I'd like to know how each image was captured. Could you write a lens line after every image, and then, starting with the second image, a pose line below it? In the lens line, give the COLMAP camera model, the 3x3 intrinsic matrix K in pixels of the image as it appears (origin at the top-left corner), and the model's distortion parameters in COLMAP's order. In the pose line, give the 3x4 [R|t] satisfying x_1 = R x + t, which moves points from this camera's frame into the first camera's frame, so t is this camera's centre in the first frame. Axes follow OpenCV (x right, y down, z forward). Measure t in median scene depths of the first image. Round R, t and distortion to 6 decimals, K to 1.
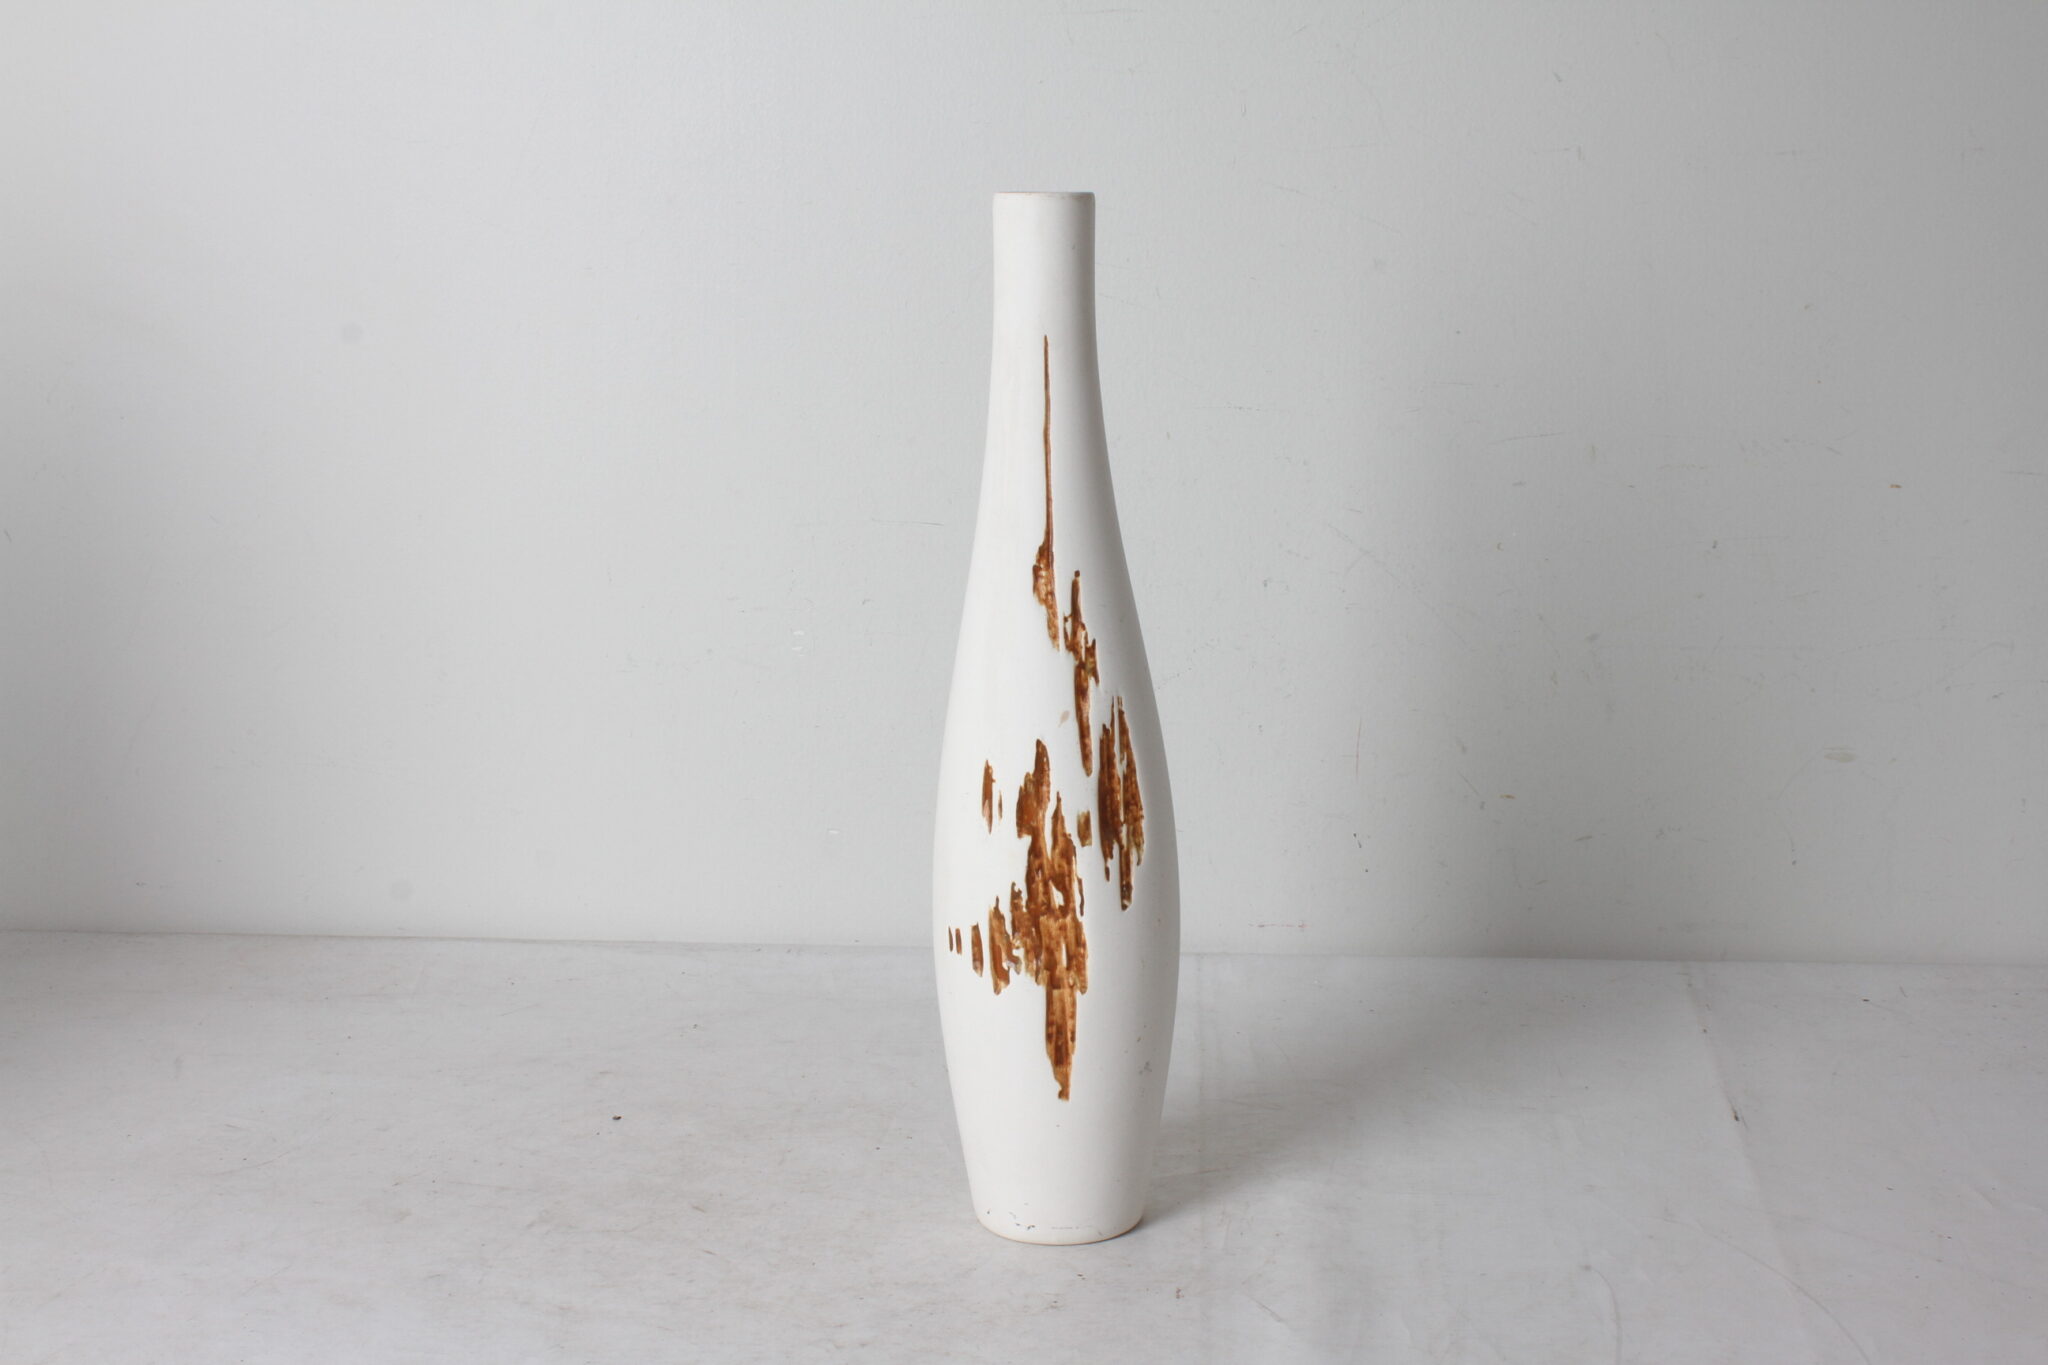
lens RADIAL K [[2830.0, 0, 1024.0], [0, 2830.0, 682.5], [0, 0, 1]] dist [-0.138974, 0.096330]
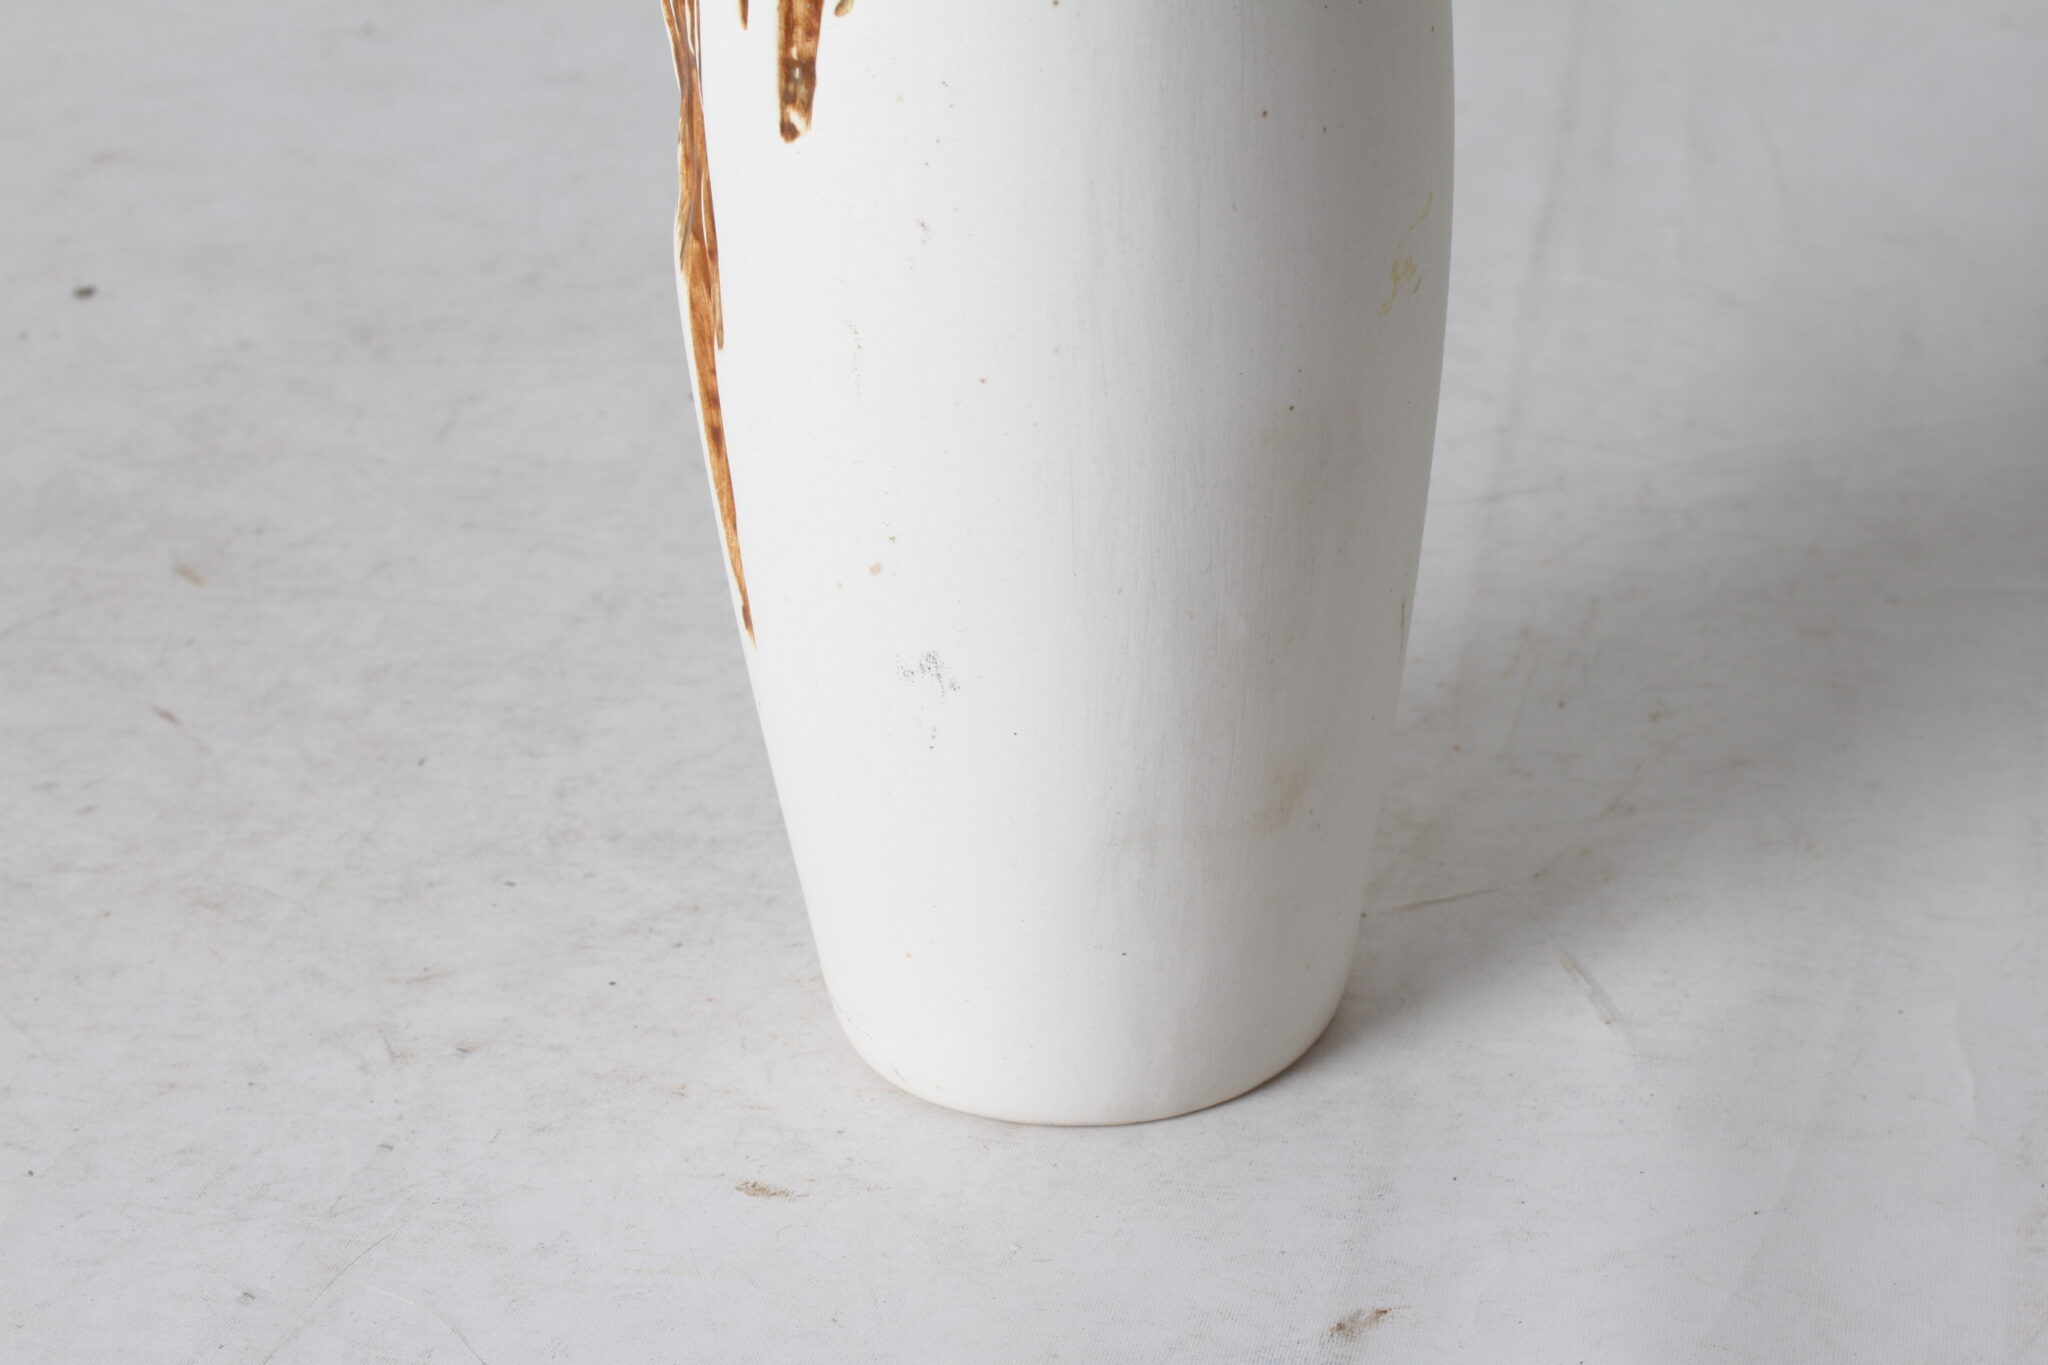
lens RADIAL K [[4734.4, 0, 1024.0], [0, 4734.4, 682.5], [0, 0, 1]] dist [0.030677, 0.318415]
pose [[0.994400, 0.033730, -0.100158, 0.069147], [-0.002126, 0.953893, 0.300141, 0.002774], [0.105663, -0.298247, 0.948622, 0.390756]]
